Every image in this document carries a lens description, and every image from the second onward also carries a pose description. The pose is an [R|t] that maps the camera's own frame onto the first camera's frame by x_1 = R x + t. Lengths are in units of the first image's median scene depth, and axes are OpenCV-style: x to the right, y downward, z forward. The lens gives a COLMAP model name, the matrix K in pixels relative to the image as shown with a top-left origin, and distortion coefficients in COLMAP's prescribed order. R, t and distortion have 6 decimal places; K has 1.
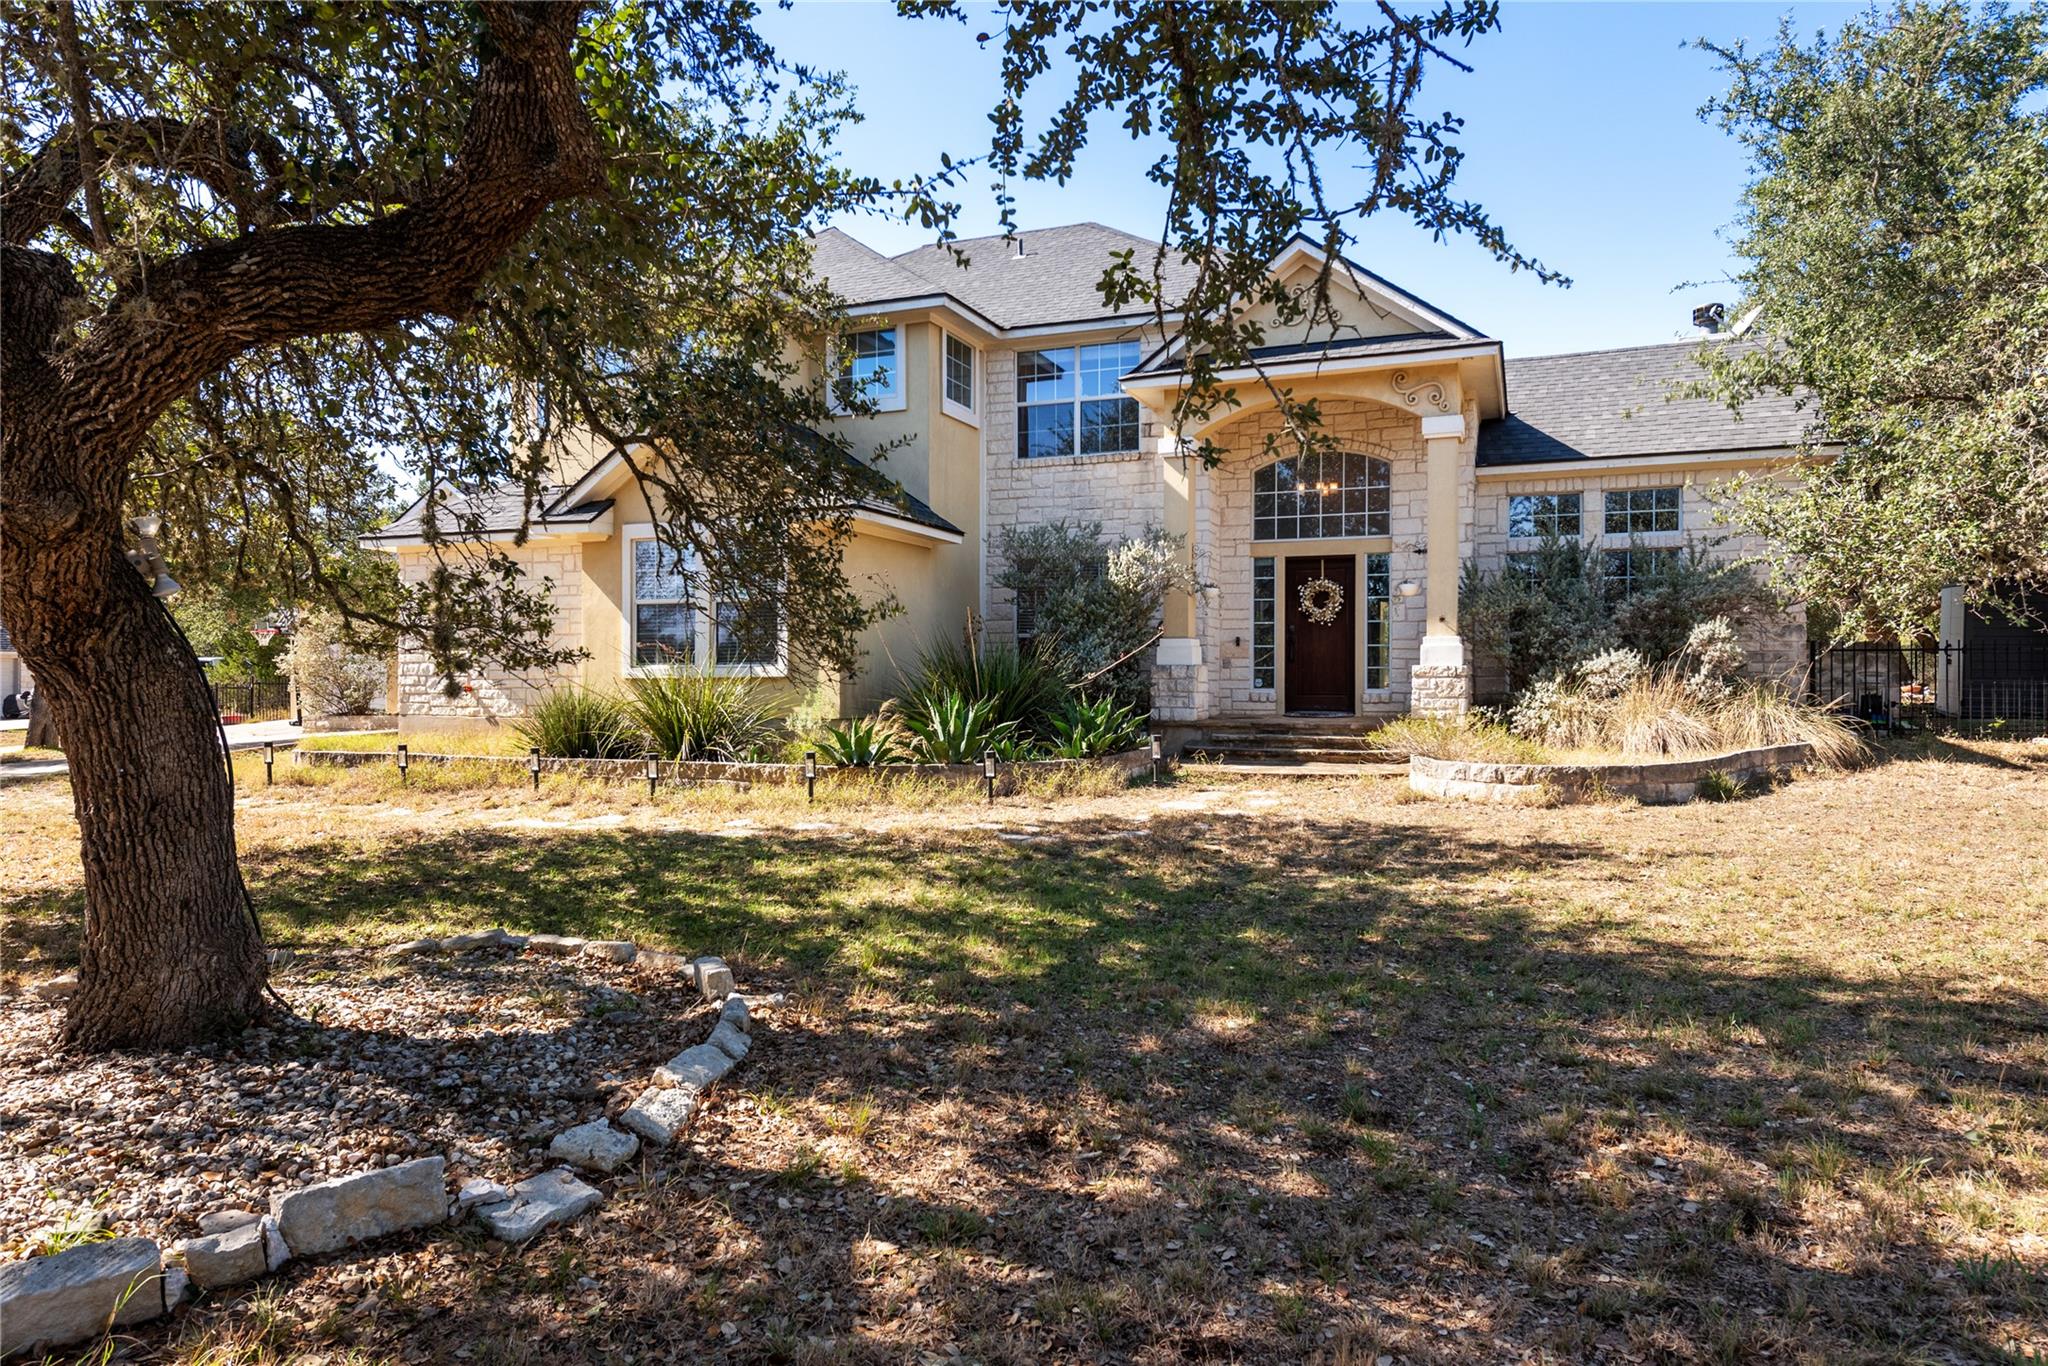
lens RADIAL K [[1357.9, 0, 1023.8], [0, 1357.9, 682.8], [0, 0, 1]] dist [-0.000092, -0.000042]
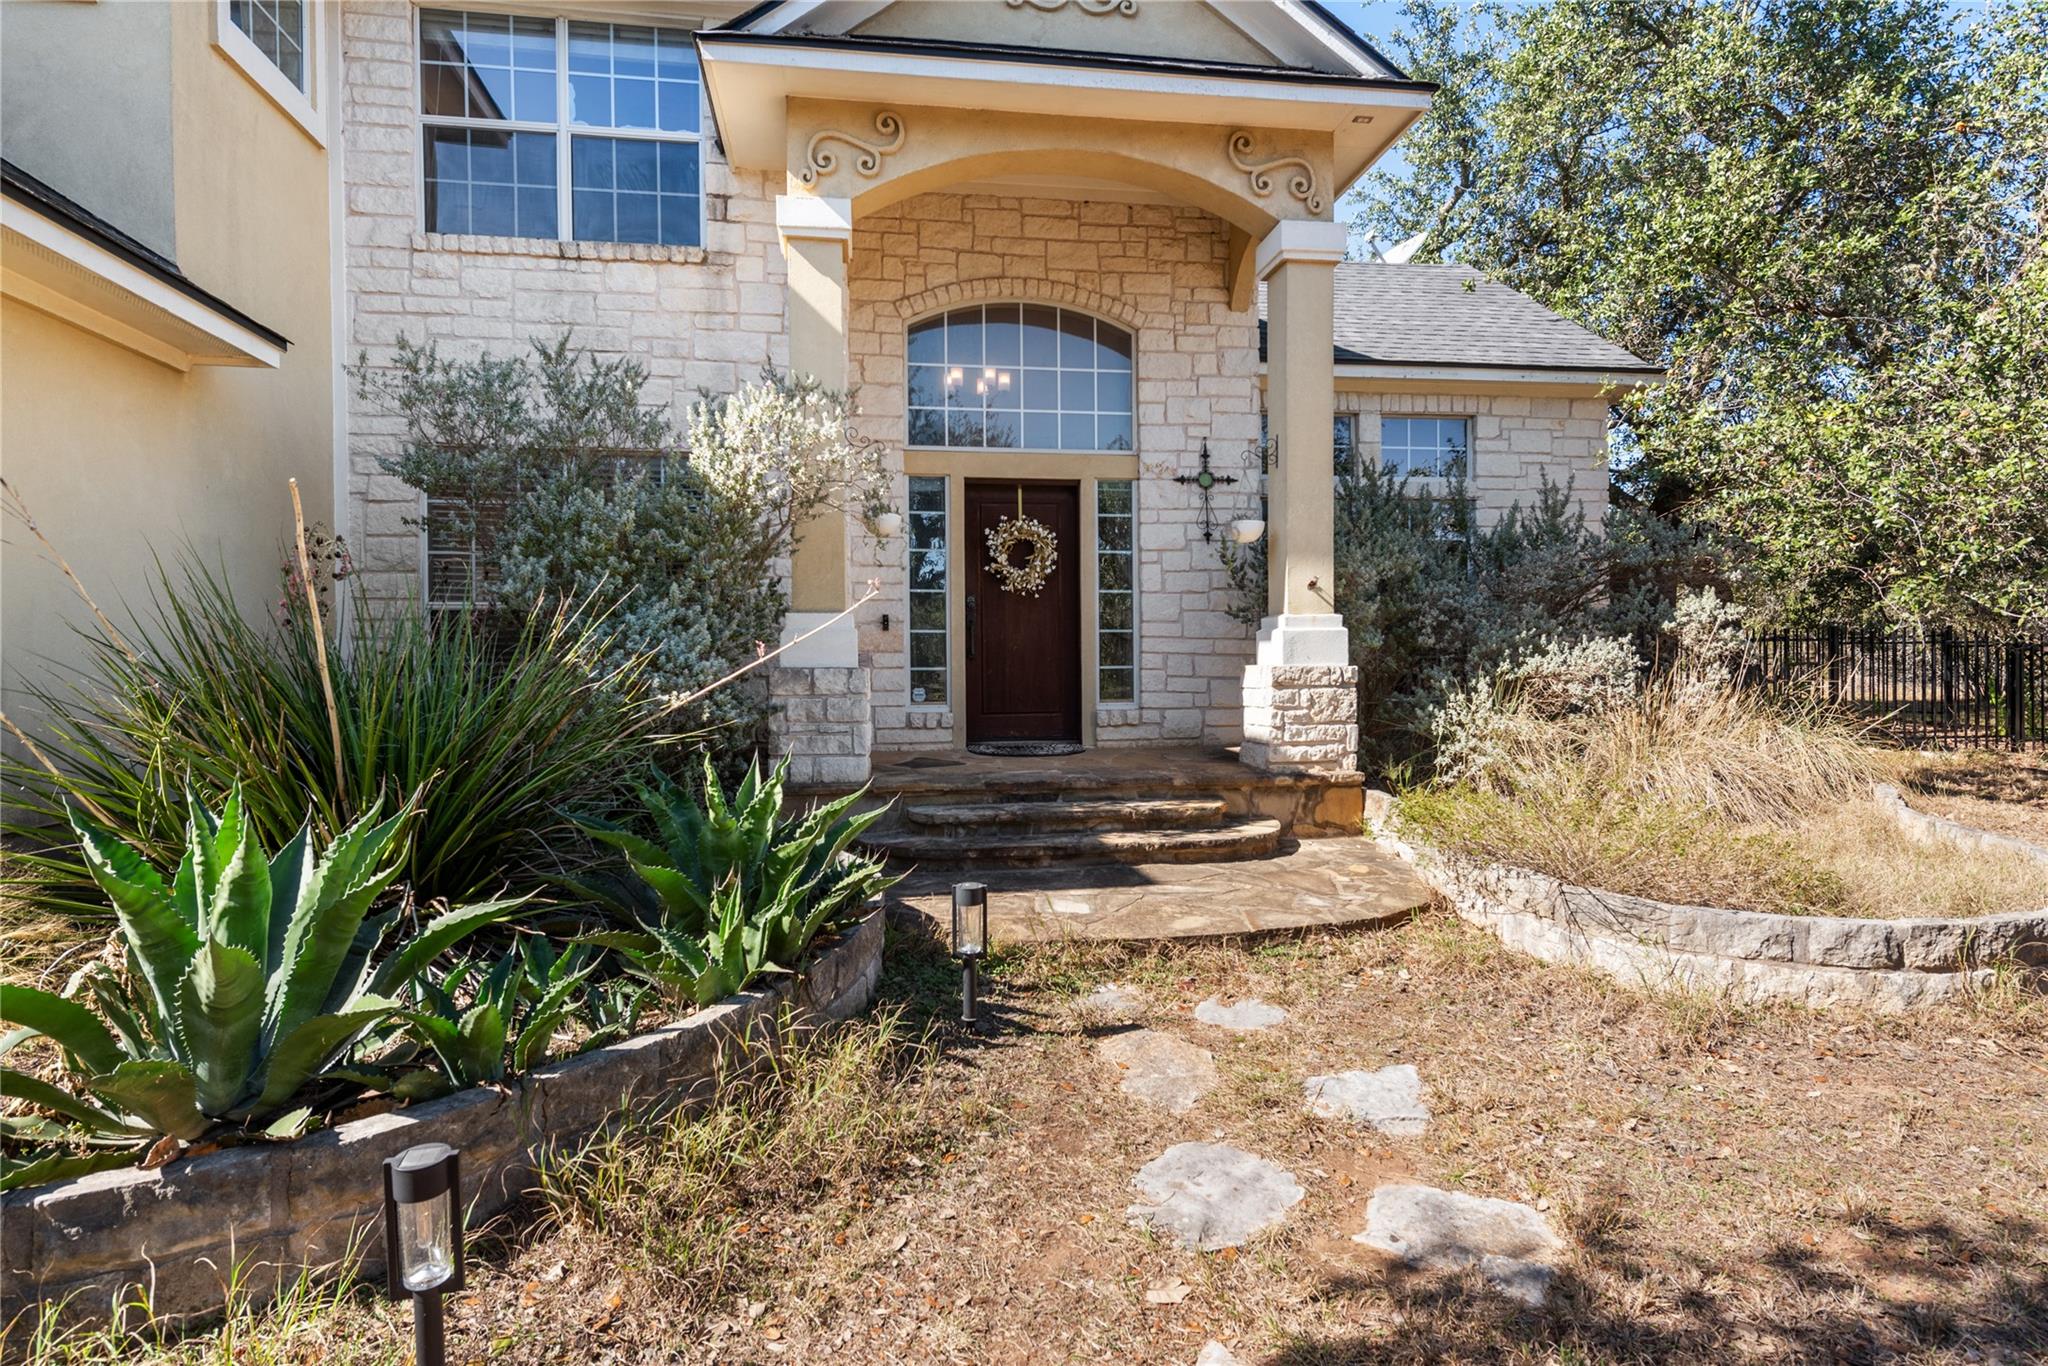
lens RADIAL K [[1031.5, 0, 1020.2], [0, 1031.5, 692.3], [0, 0, 1]] dist [0.008450, -0.001921]
pose [[0.852891, -0.024023, 0.521536, -0.020455], [0.009719, 0.999498, 0.030146, -0.014017], [-0.521999, -0.020642, 0.852696, 0.616652]]
